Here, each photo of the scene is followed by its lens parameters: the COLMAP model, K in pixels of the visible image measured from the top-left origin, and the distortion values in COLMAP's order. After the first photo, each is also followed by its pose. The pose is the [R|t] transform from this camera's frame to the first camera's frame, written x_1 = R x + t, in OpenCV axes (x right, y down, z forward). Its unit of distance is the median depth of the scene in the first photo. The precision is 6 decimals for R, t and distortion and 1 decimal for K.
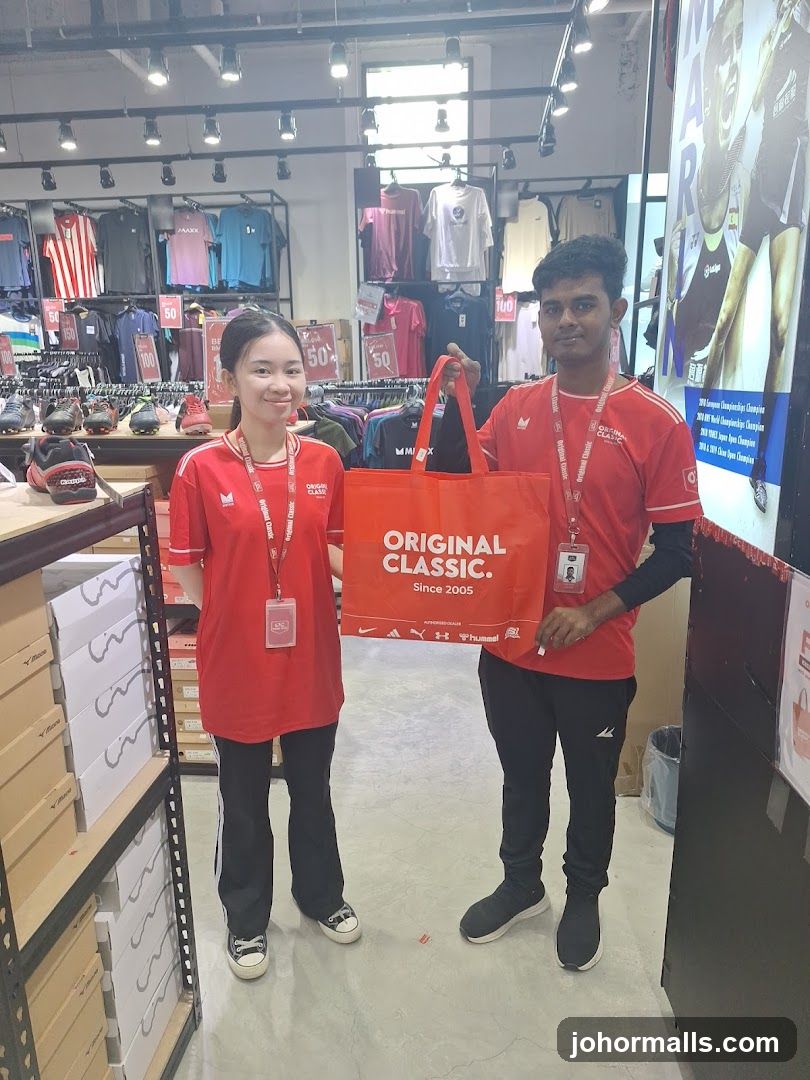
lens RADIAL K [[765.4, 0, 392.9], [0, 765.4, 562.4], [0, 0, 1]] dist [0.028535, -0.020066]
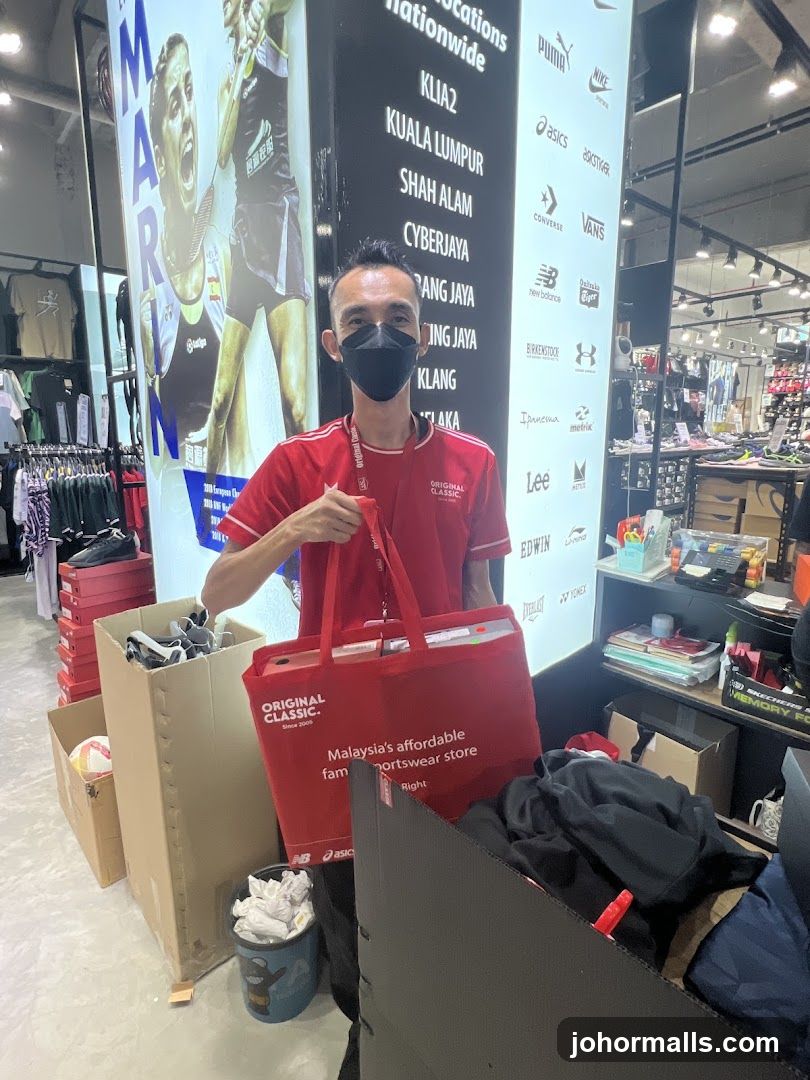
lens RADIAL K [[568.4, 0, 410.5], [0, 568.4, 536.5], [0, 0, 1]] dist [-0.005209, 0.002016]
pose [[0.715885, -0.114760, 0.688723, 0.065444], [0.162038, 0.986776, -0.004005, -0.067900], [-0.679156, 0.114467, 0.725014, 0.220788]]
